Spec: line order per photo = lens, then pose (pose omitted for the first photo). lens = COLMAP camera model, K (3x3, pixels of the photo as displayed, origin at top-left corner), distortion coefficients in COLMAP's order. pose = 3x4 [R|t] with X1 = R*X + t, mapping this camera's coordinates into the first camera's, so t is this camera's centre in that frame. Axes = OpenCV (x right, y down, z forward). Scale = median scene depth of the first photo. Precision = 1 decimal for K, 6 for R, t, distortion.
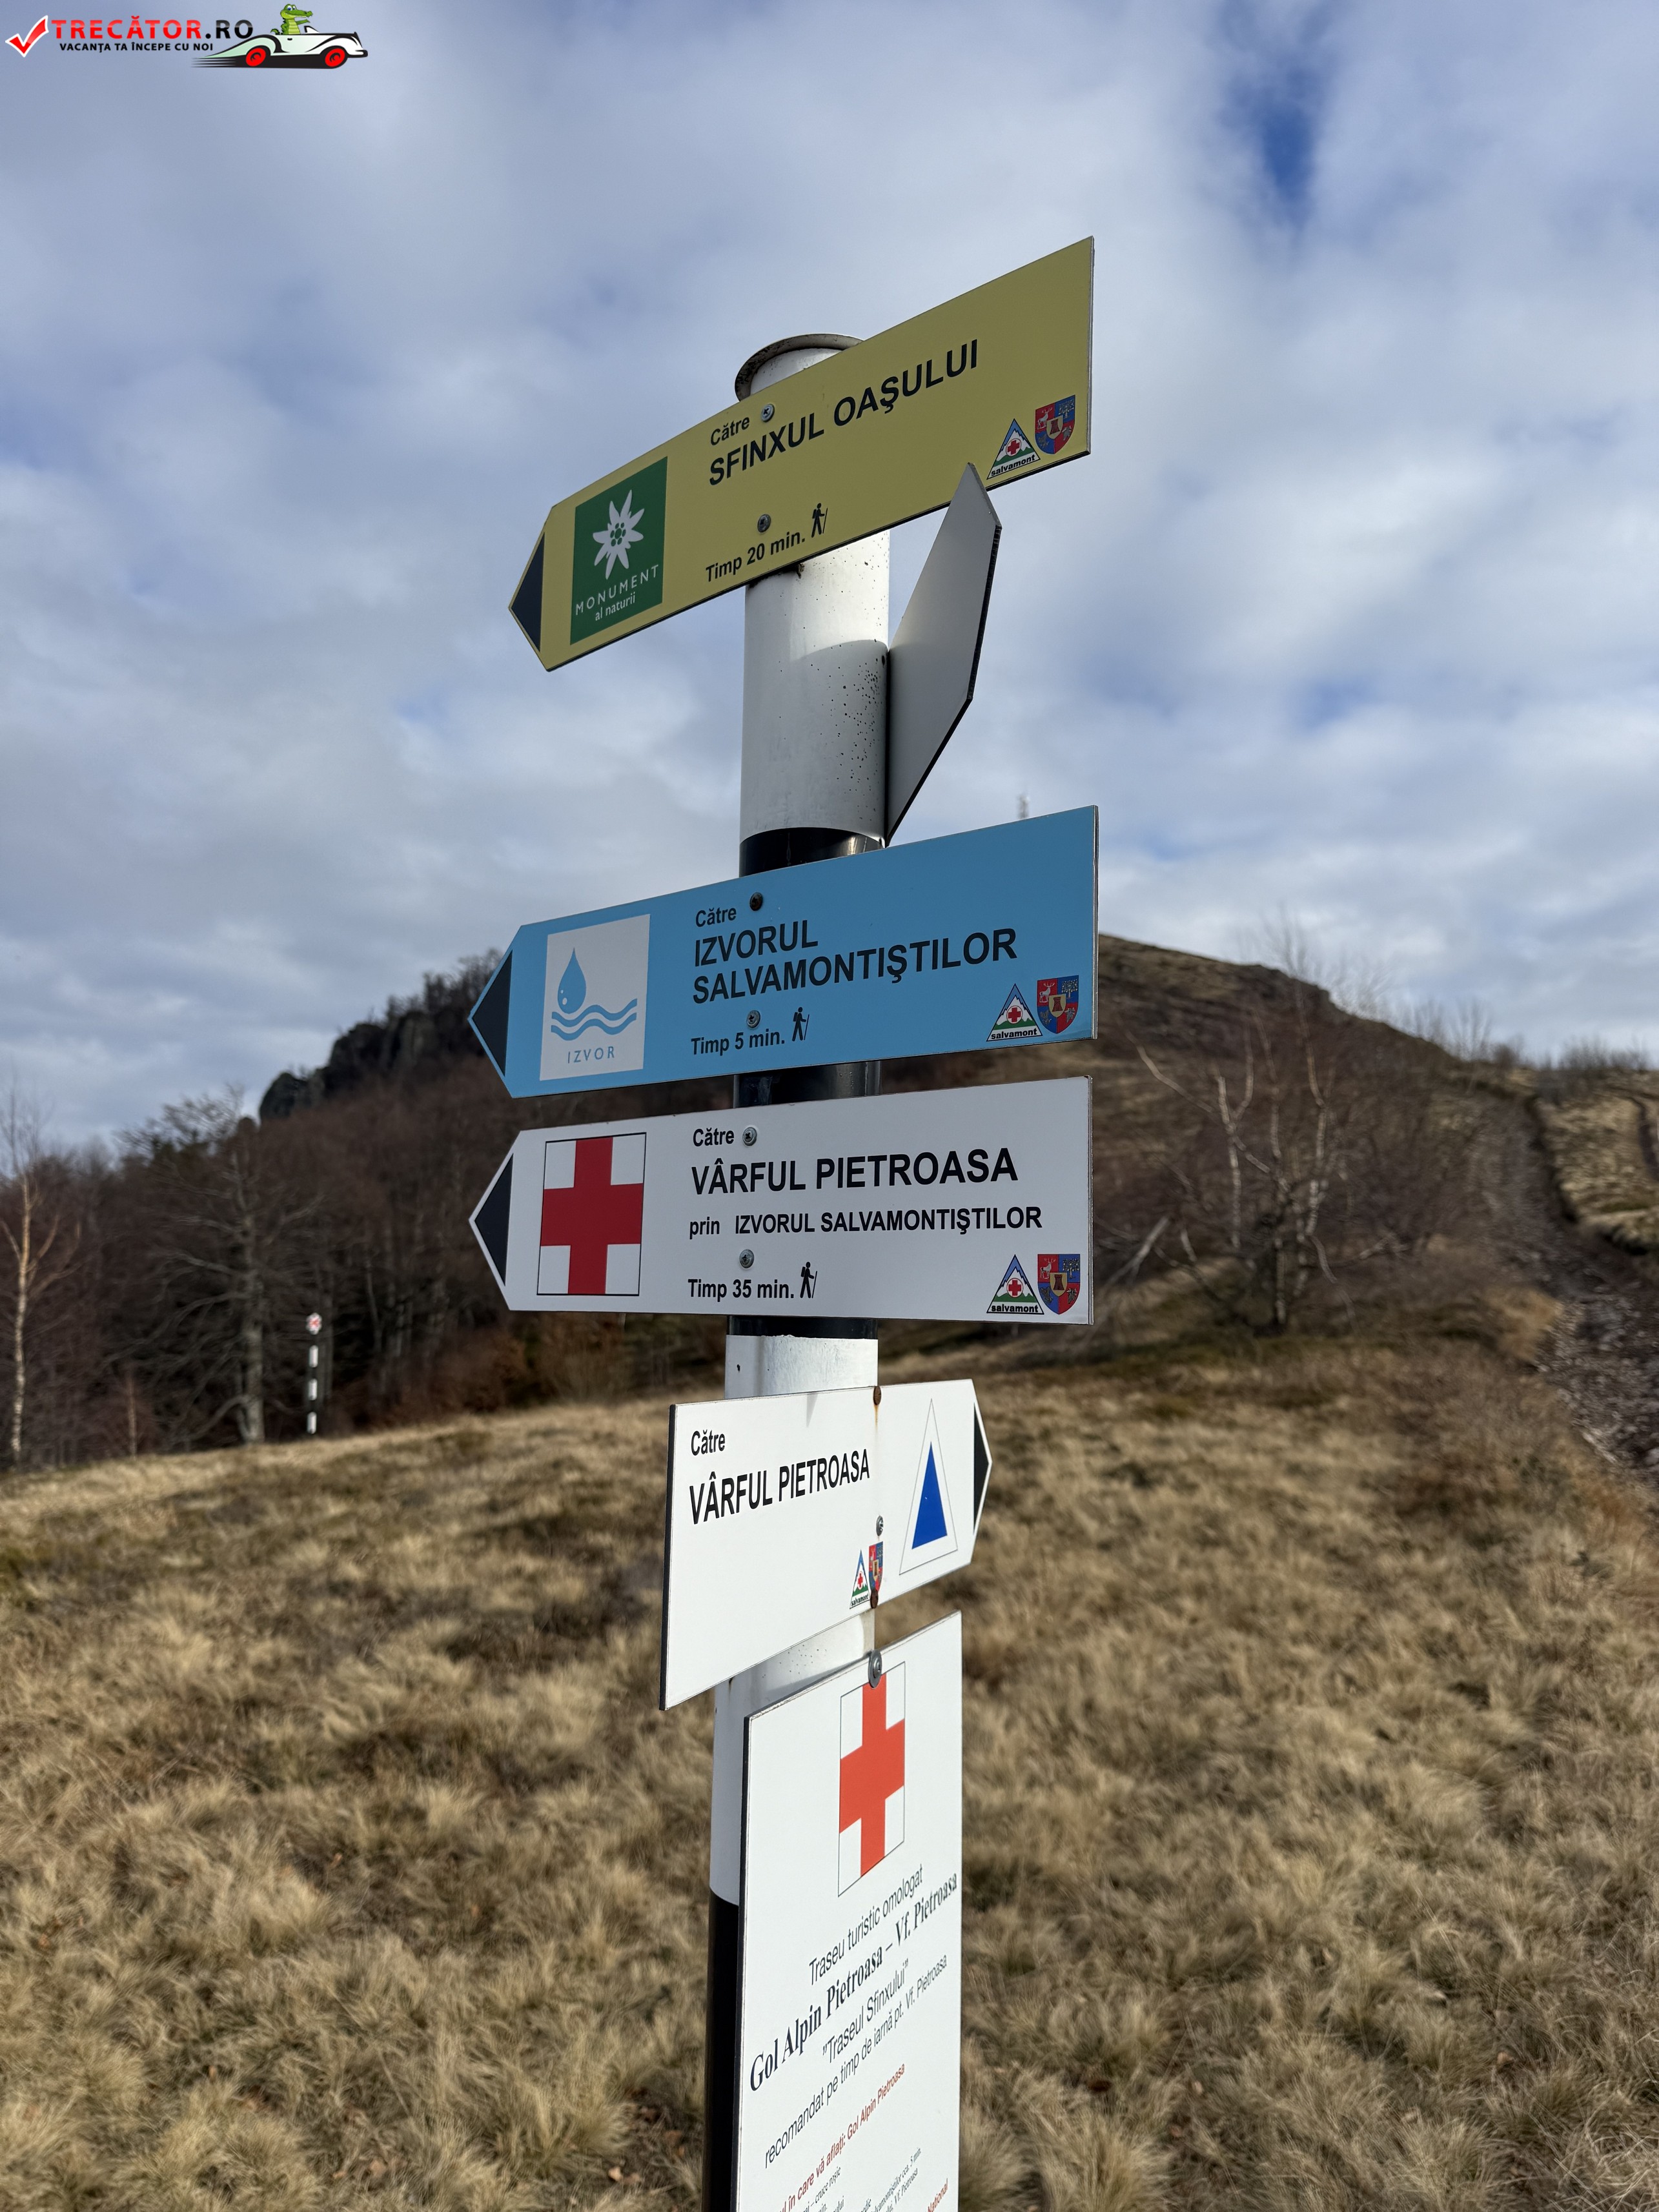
lens RADIAL K [[1576.5, 0, 843.0], [0, 1576.5, 1121.1], [0, 0, 1]] dist [0.000606, -0.015179]
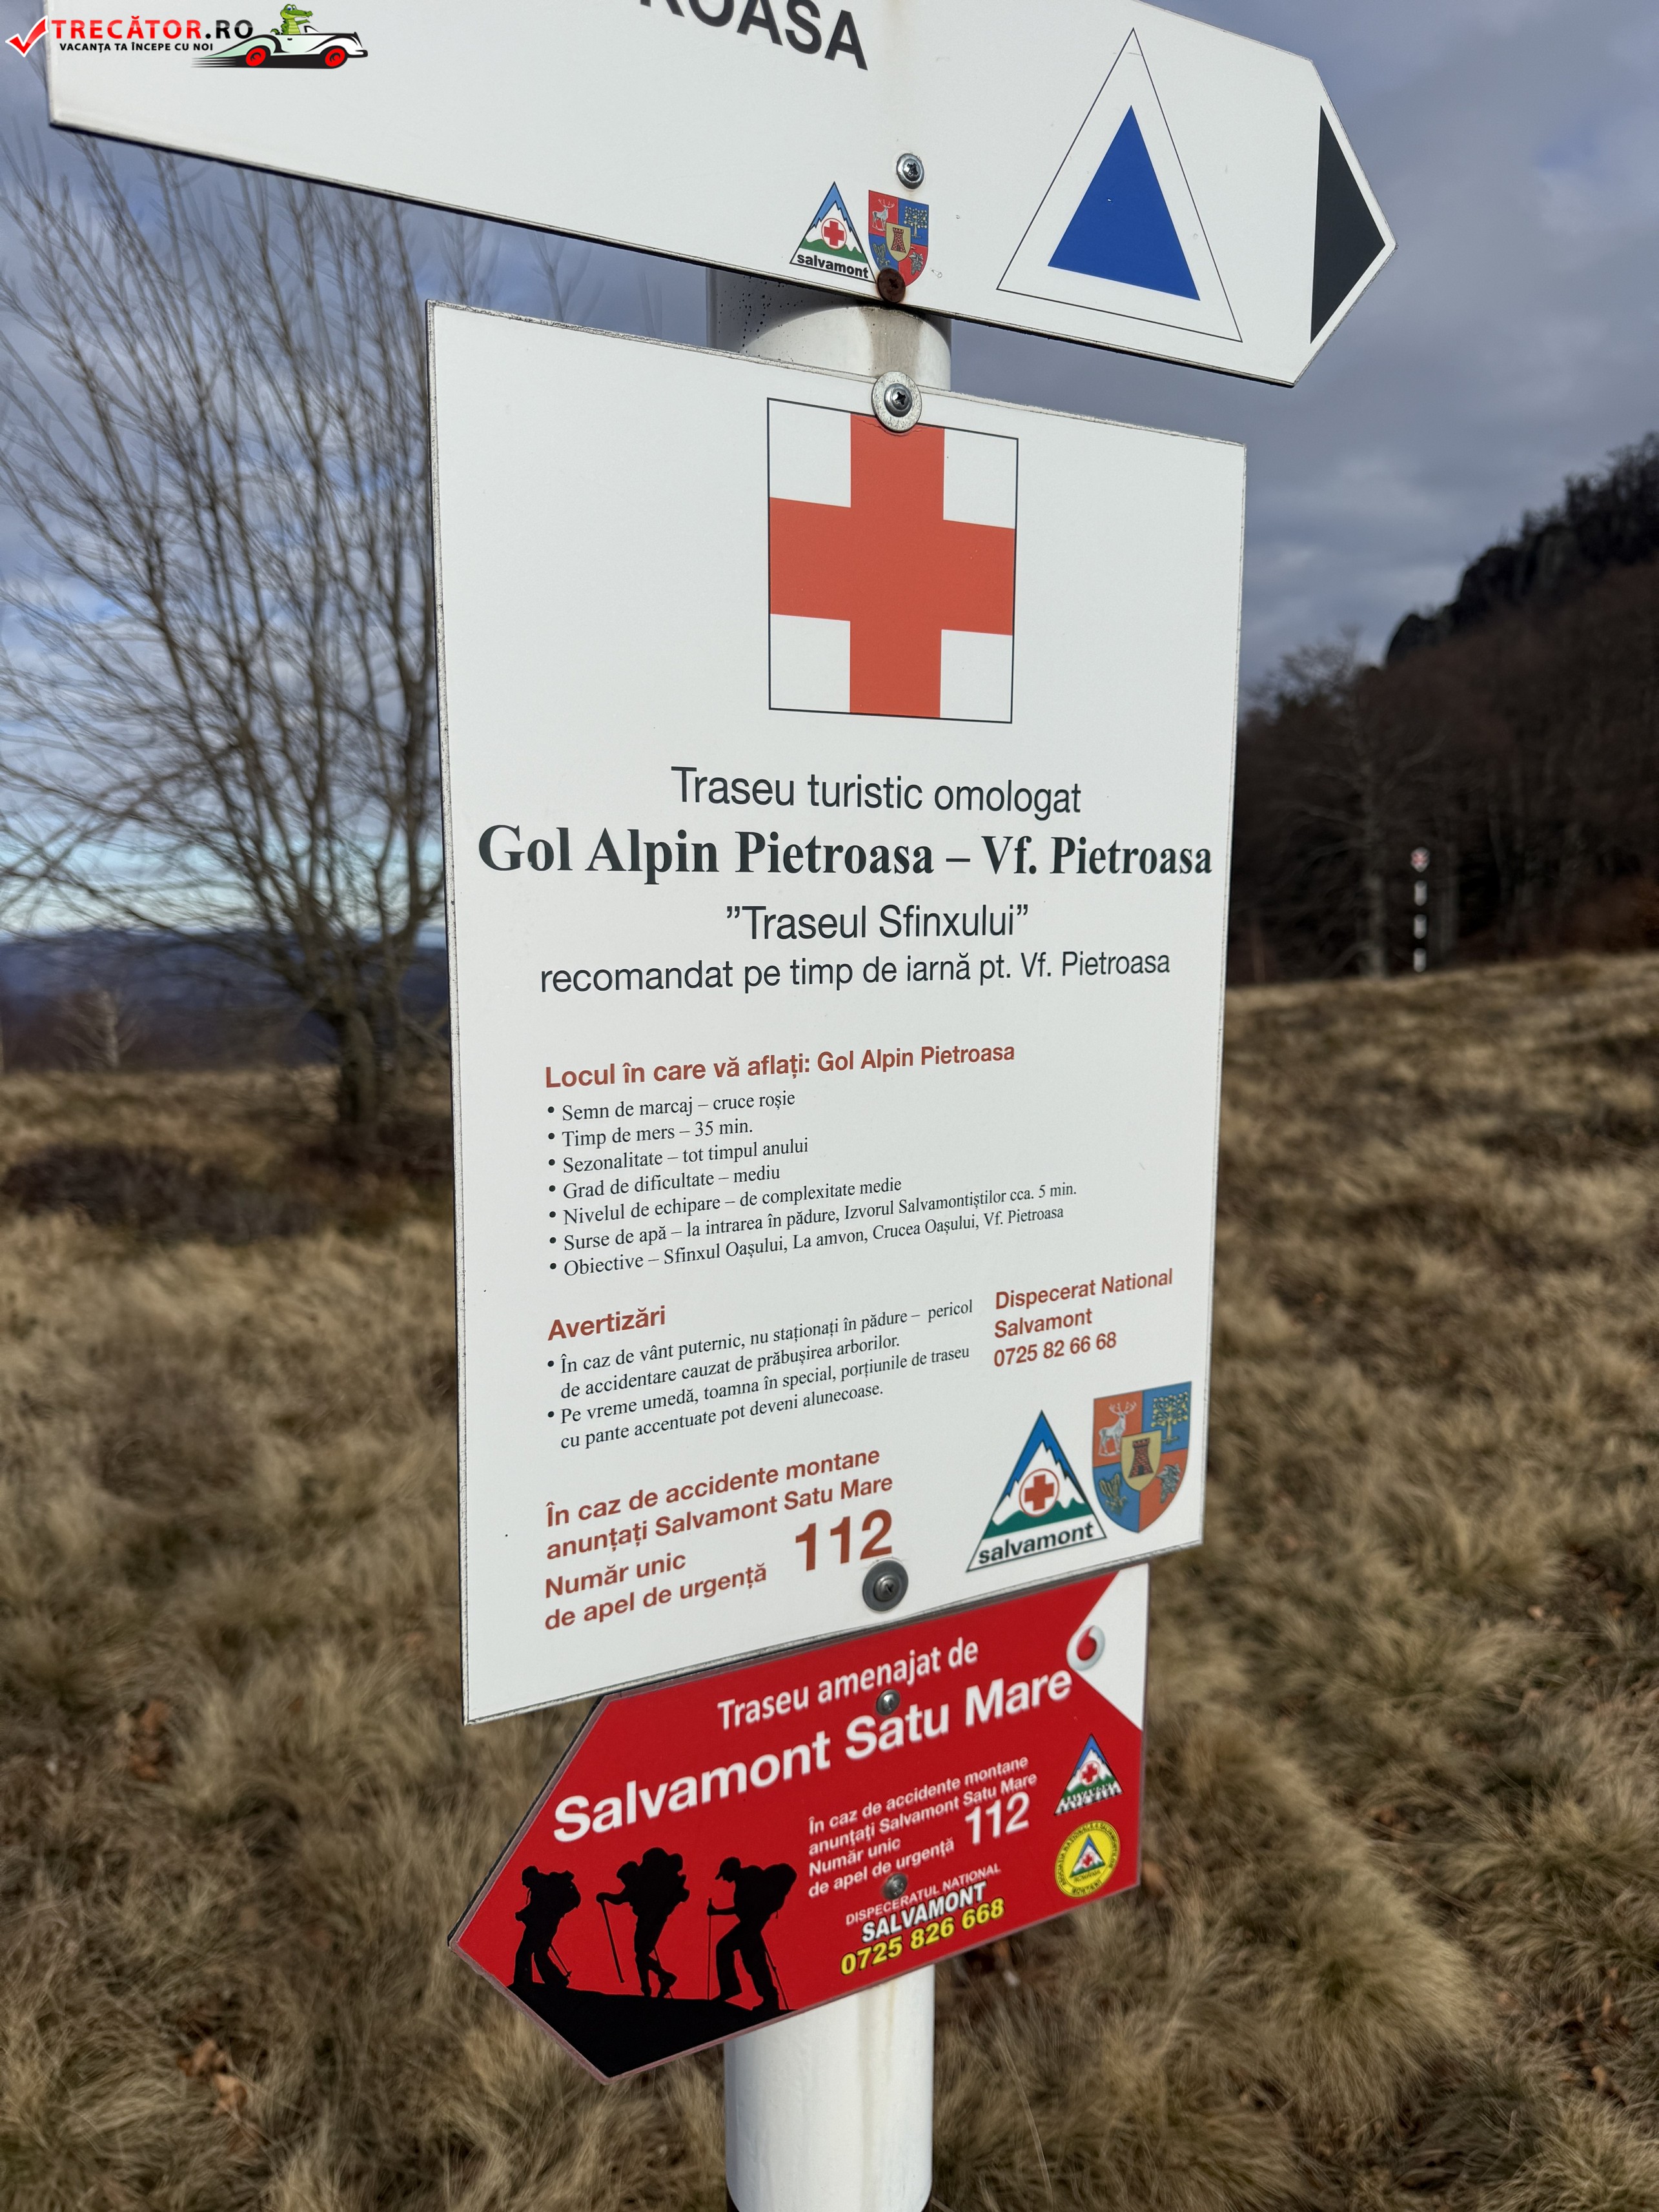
lens RADIAL K [[1576.5, 0, 843.0], [0, 1576.5, 1121.1], [0, 0, 1]] dist [0.000606, -0.015179]
pose [[0.775480, 0.078303, -0.626497, 0.032235], [0.097773, 0.965416, 0.241687, 0.037519], [0.623755, -0.248678, 0.741005, 0.036840]]
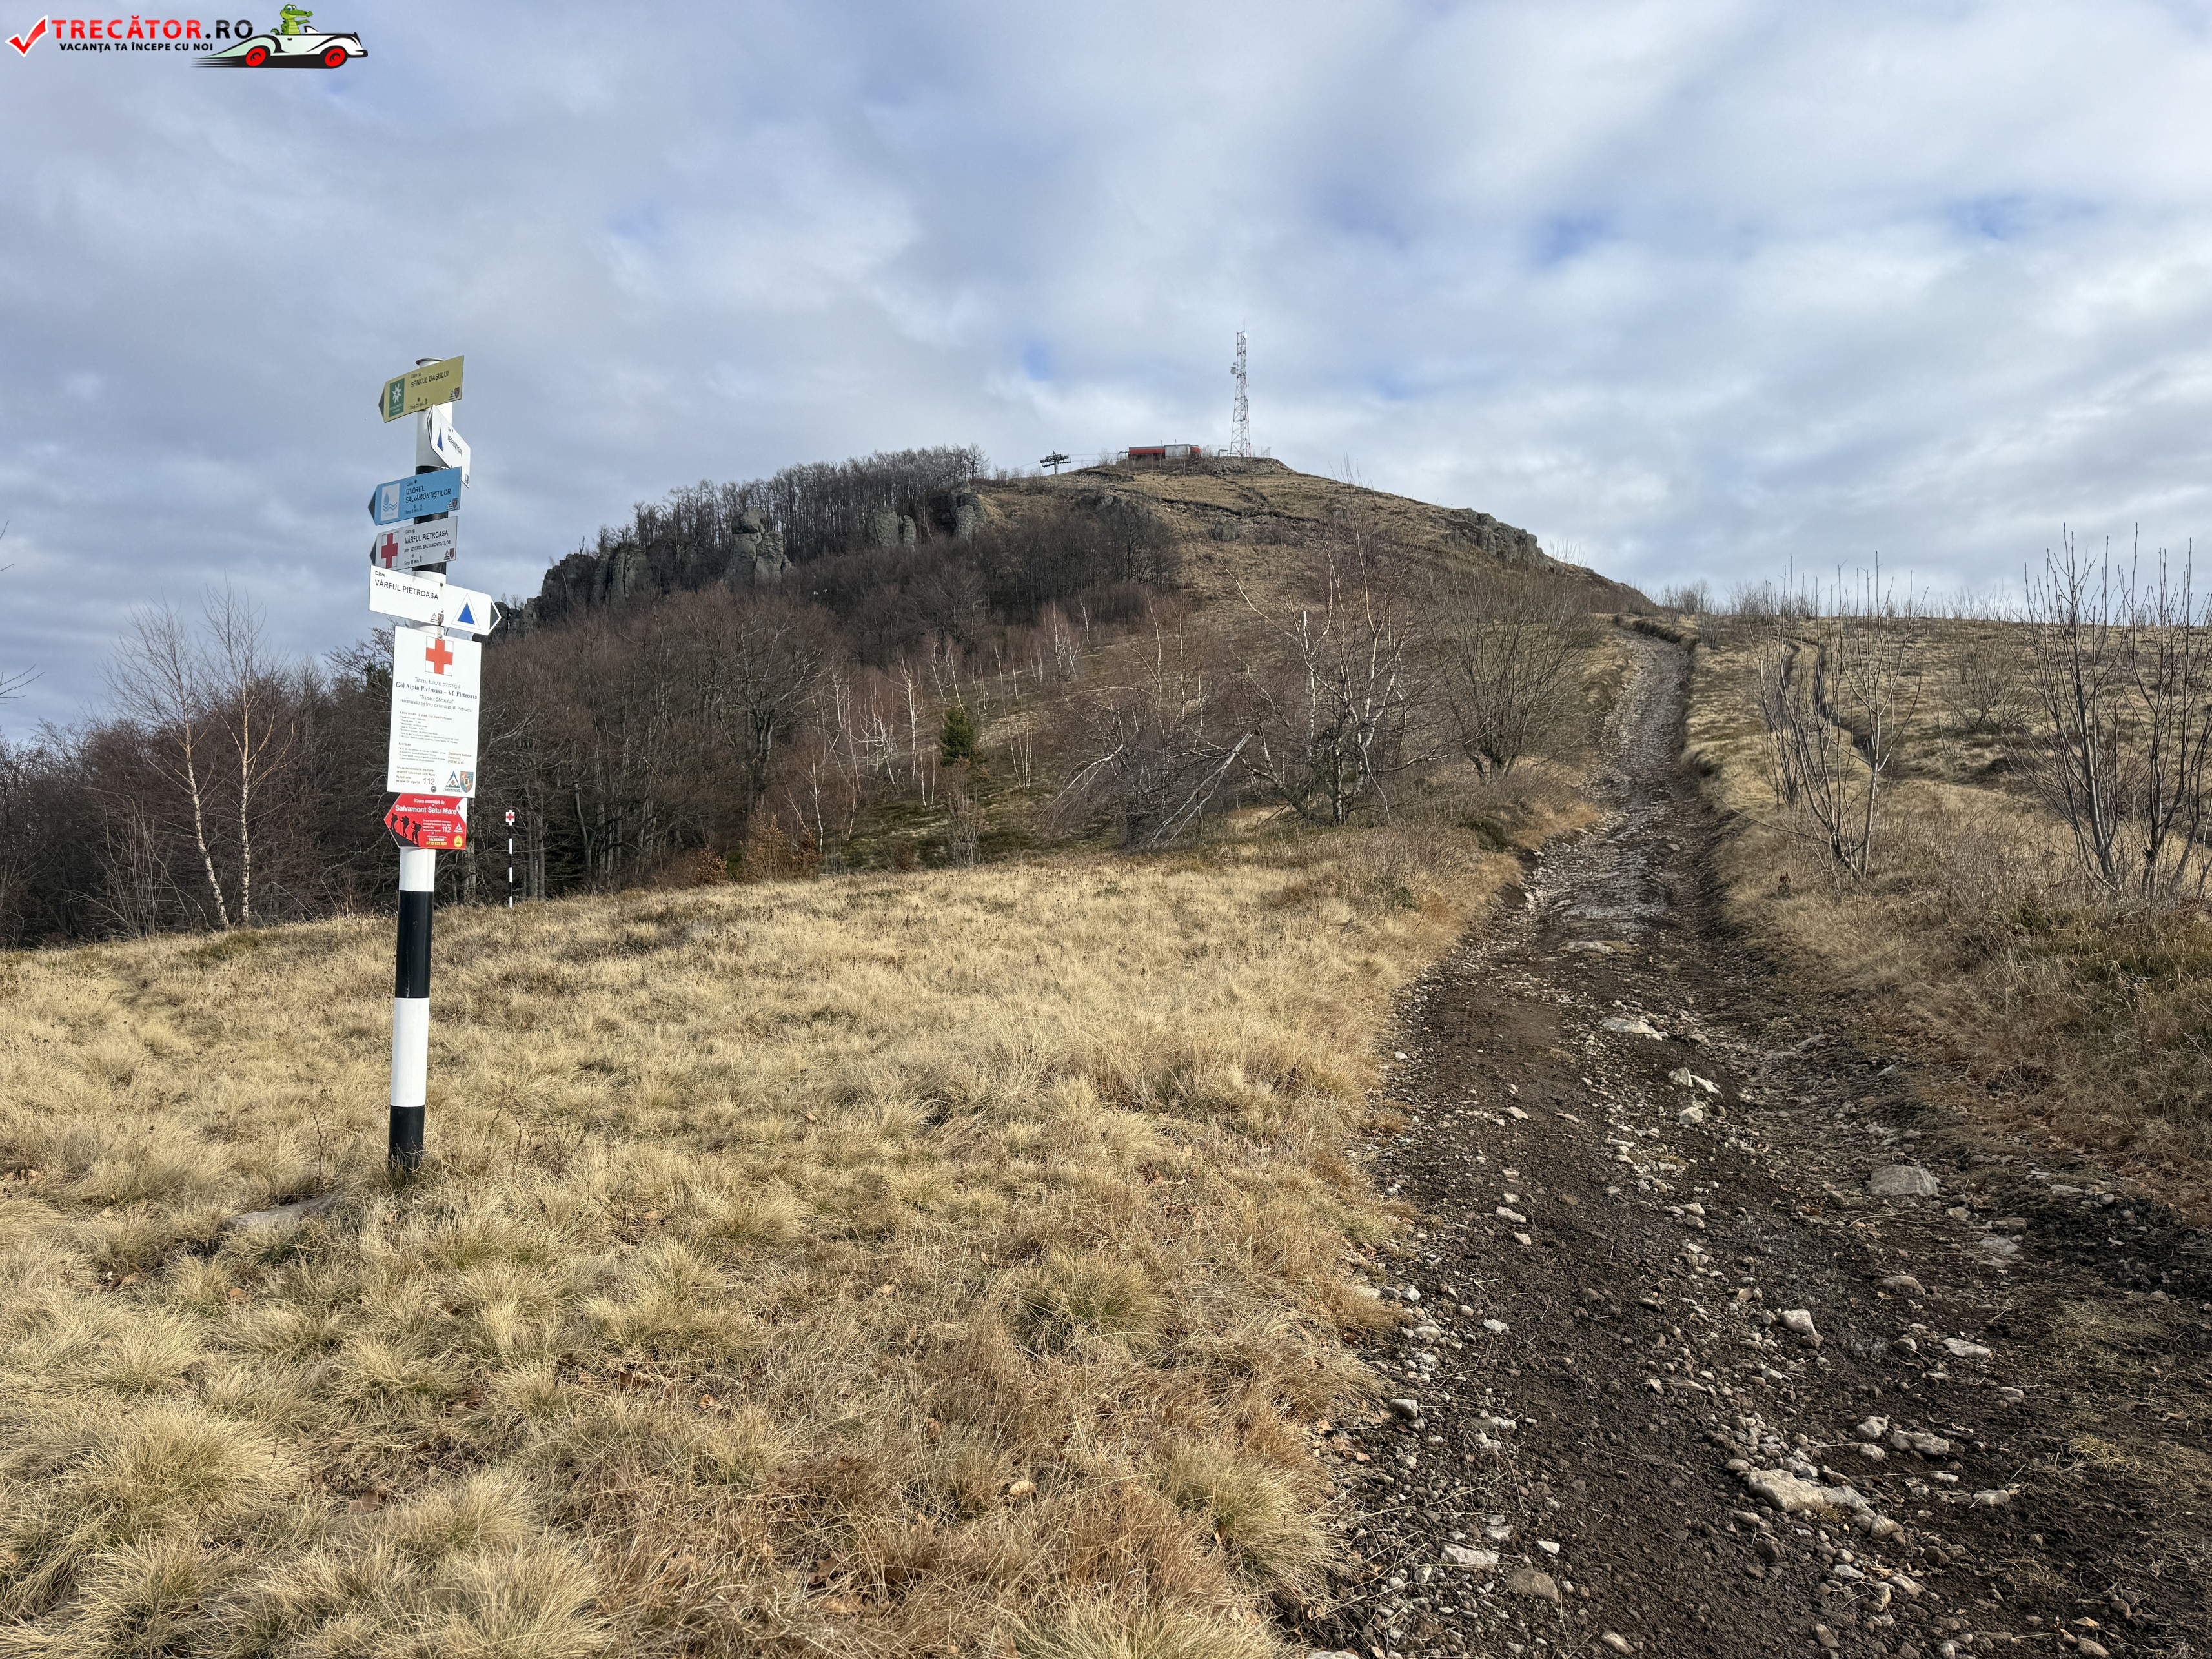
lens RADIAL K [[1556.2, 0, 1106.0], [0, 1556.2, 829.5], [0, 0, 1]] dist [0.056877, -0.104146]
pose [[0.999611, 0.009625, 0.026179, 0.163683], [-0.012359, 0.994253, 0.106341, 0.032979], [-0.025005, -0.106624, 0.993985, -0.333224]]
